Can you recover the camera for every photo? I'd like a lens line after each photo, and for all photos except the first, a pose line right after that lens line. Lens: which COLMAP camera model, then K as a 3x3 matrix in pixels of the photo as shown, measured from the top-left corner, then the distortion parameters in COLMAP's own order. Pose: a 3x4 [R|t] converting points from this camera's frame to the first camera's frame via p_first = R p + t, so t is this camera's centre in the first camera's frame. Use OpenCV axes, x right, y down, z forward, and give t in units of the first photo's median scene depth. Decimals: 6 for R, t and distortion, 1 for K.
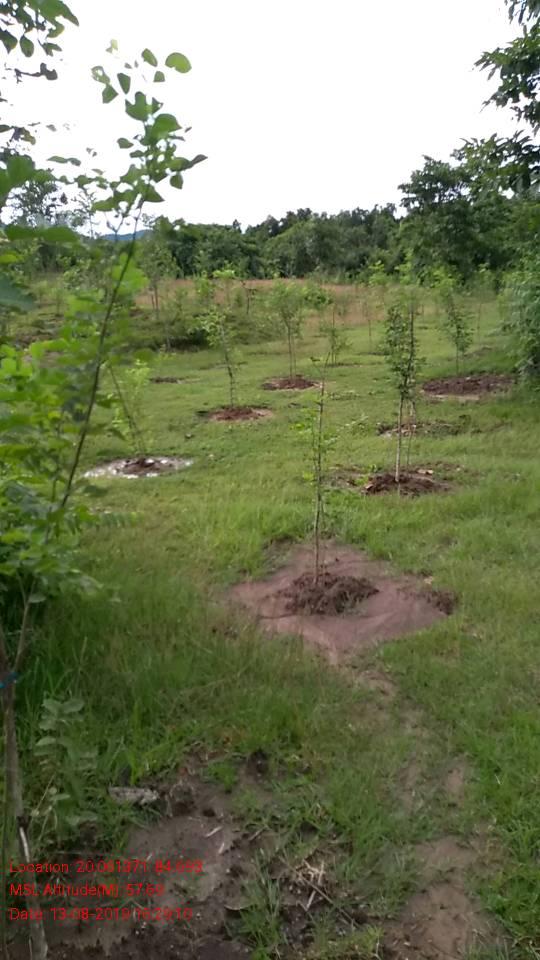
lens RADIAL K [[706.5, 0, 270.0], [0, 706.5, 480.0], [0, 0, 1]] dist [-0.000726, -0.064490]
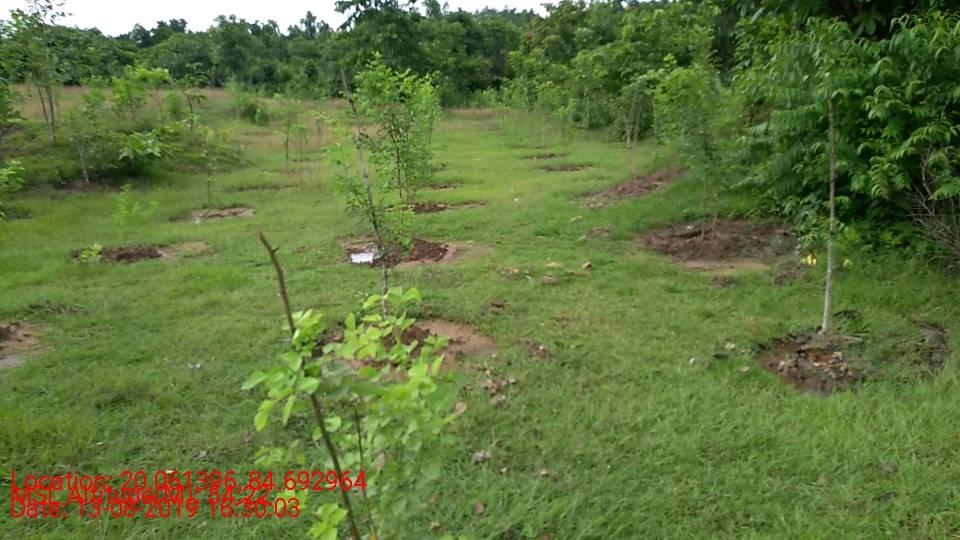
lens RADIAL K [[706.5, 0, 480.0], [0, 706.5, 270.0], [0, 0, 1]] dist [-0.000726, -0.064490]
pose [[0.901750, -0.075683, 0.425581, -0.038707], [0.093110, 0.995450, -0.020263, -0.026399], [-0.422111, 0.057898, 0.904694, 0.119375]]
